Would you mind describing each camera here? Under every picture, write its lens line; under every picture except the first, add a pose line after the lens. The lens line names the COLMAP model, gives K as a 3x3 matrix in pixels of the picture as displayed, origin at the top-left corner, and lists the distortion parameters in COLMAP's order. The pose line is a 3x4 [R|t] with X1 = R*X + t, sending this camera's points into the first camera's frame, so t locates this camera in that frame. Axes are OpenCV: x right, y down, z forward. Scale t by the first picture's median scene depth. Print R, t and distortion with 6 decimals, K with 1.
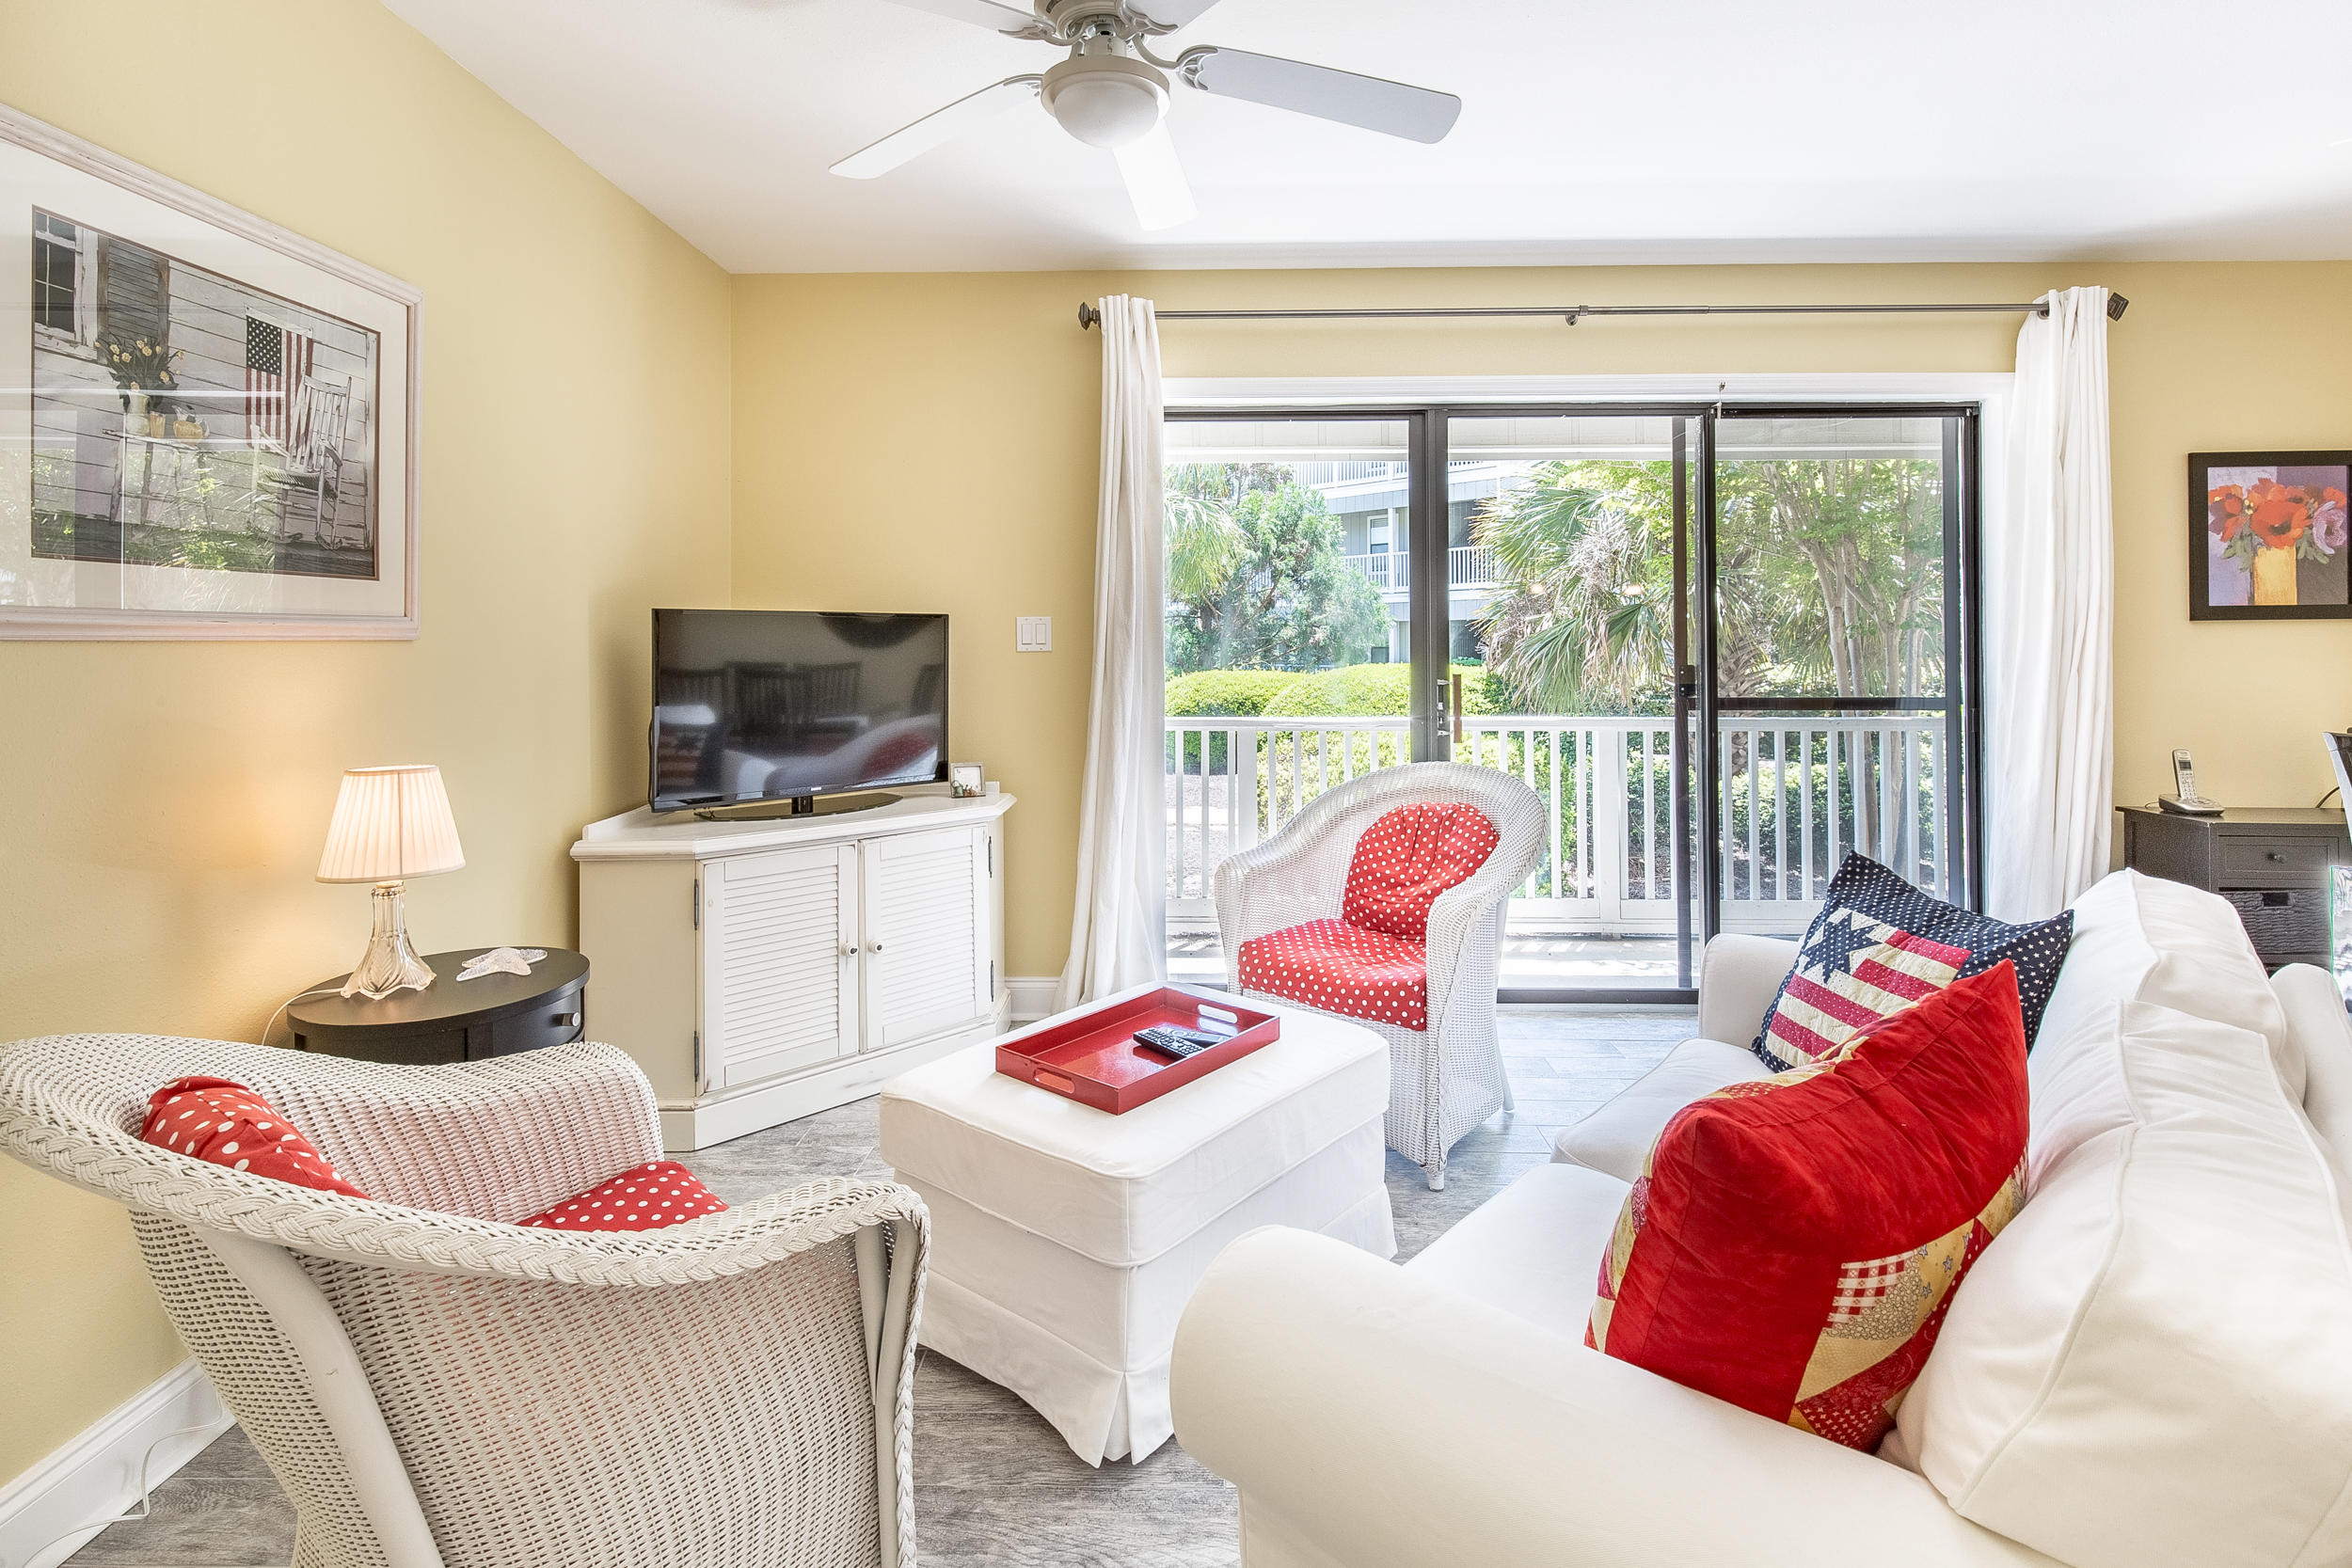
lens RADIAL K [[1089.1, 0, 1182.1], [0, 1089.1, 614.1], [0, 0, 1]] dist [0.002235, 0.000218]
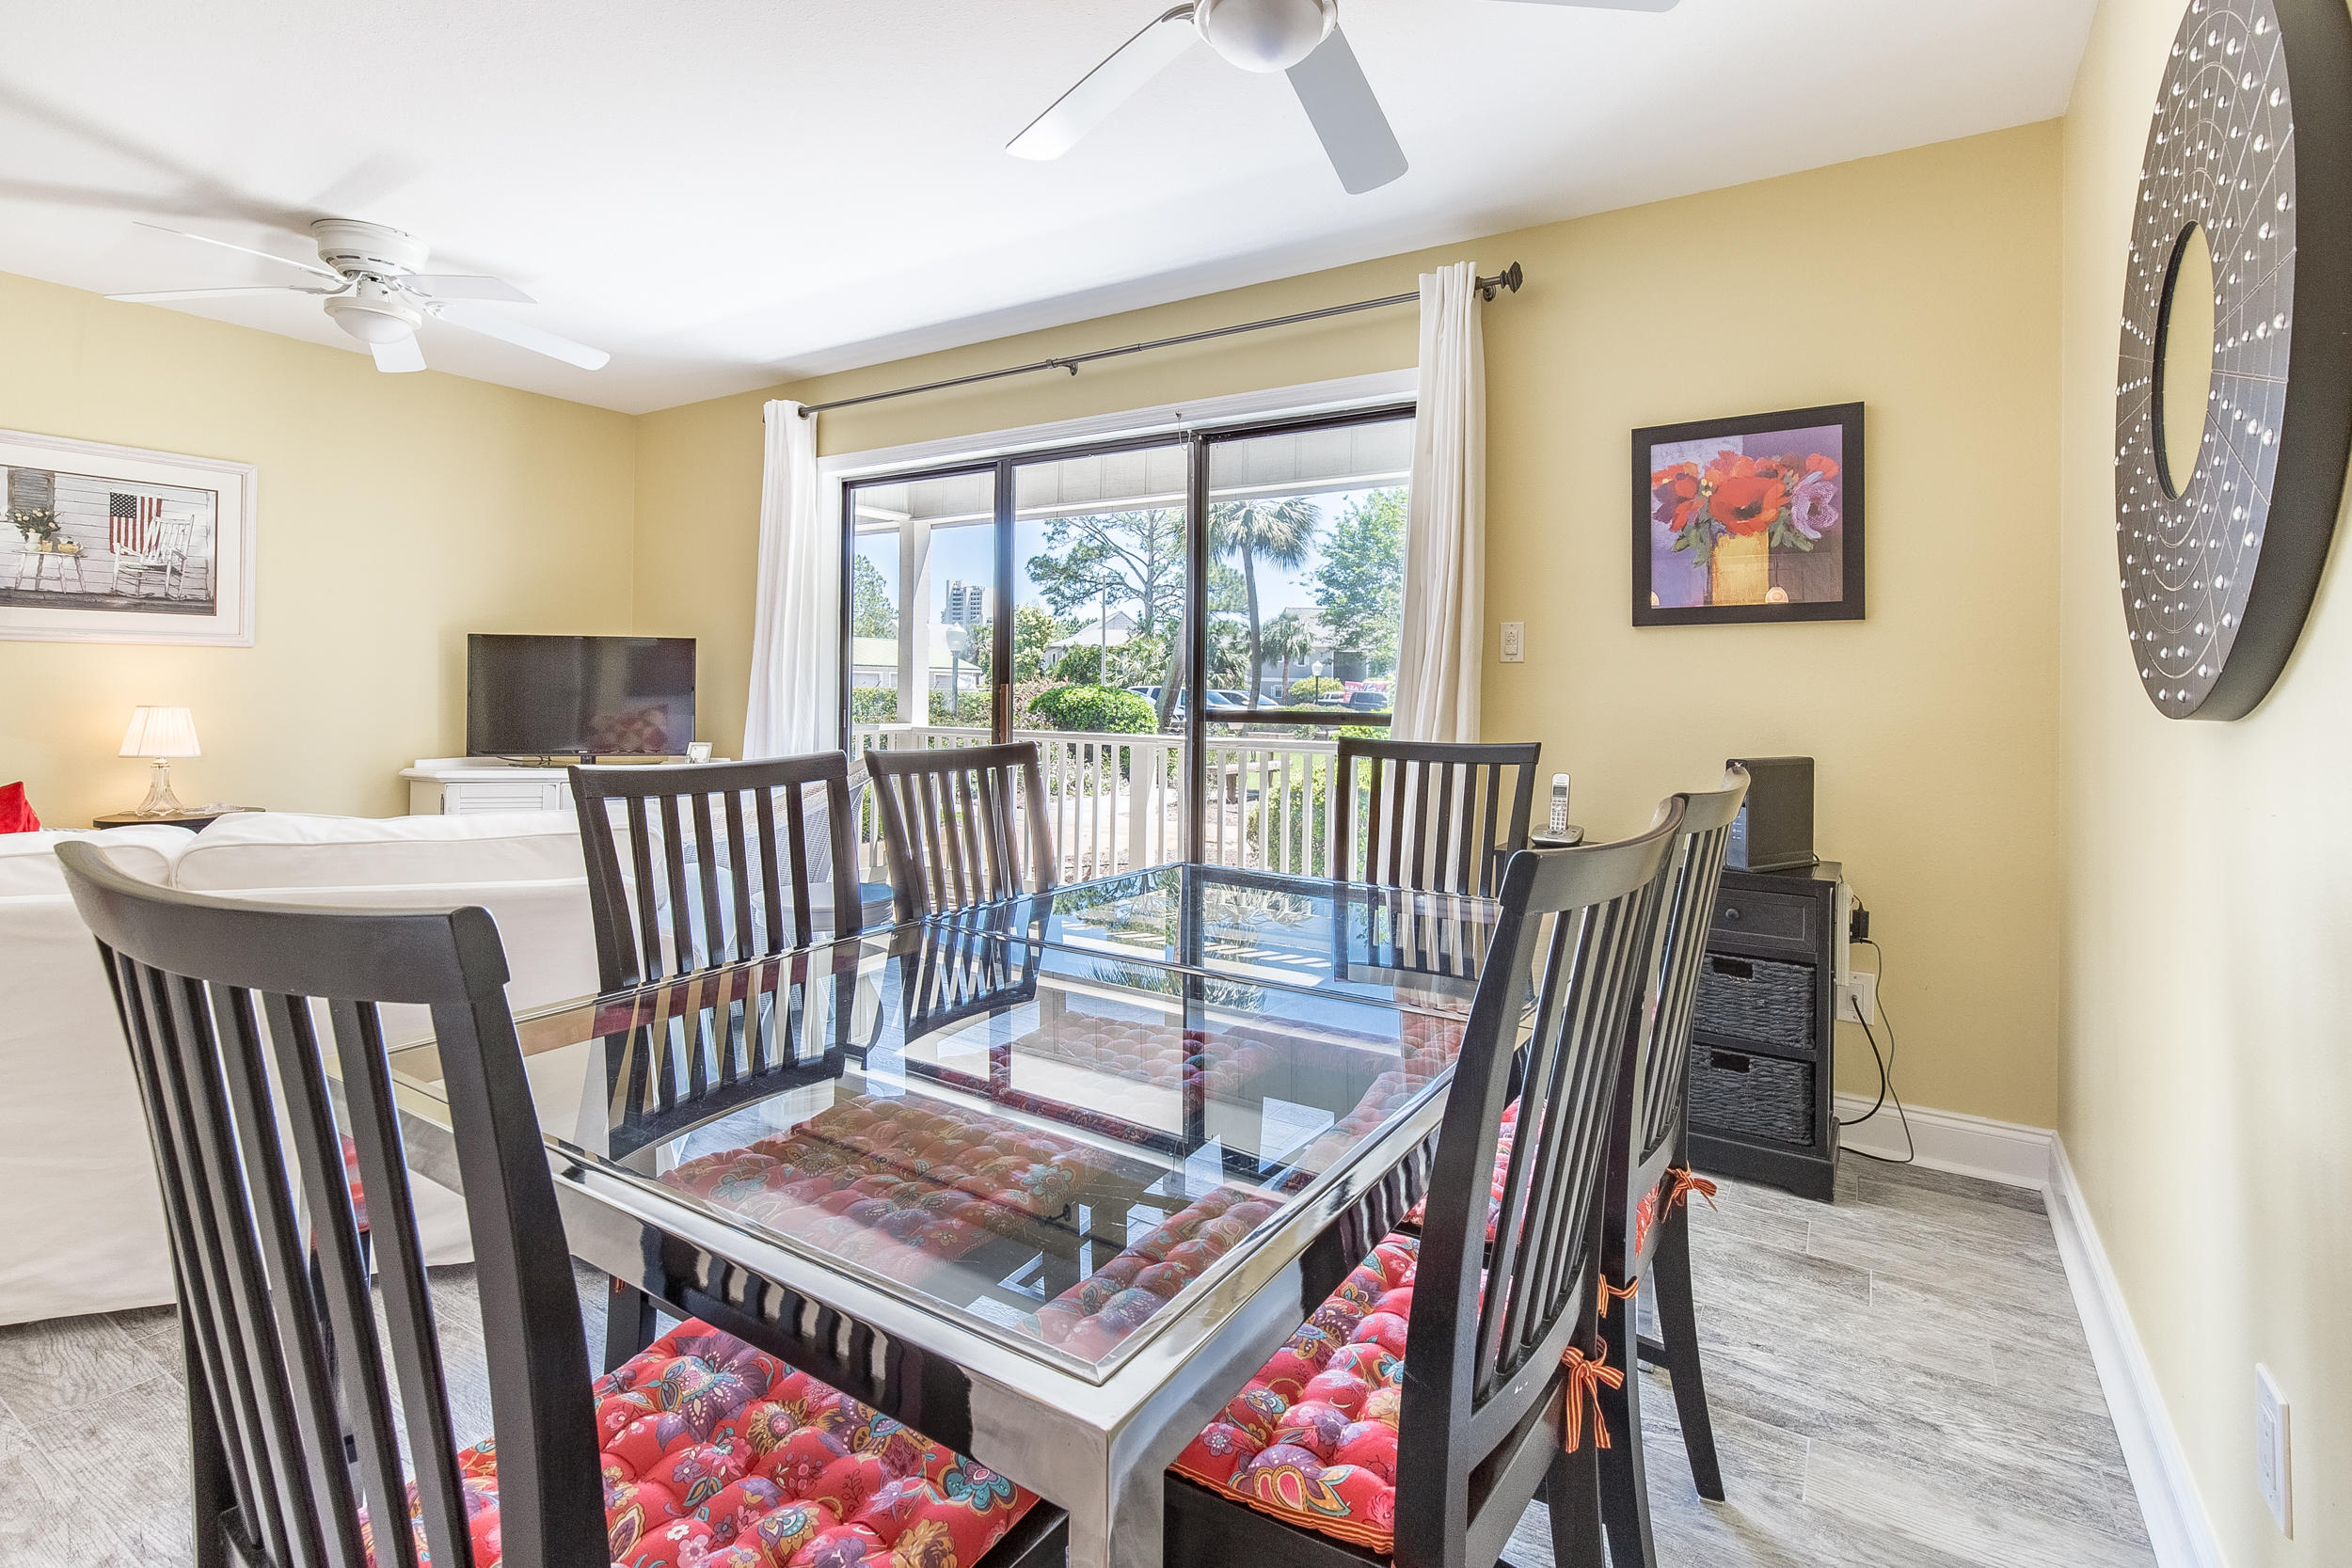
lens RADIAL K [[1083.4, 0, 1247.2], [0, 1083.4, 673.5], [0, 0, 1]] dist [0.001003, -0.000607]
pose [[0.873992, 0.001177, -0.485939, 1.073357], [0.001564, 0.999985, 0.005235, 0.038230], [0.485938, -0.005335, 0.873977, 0.111175]]
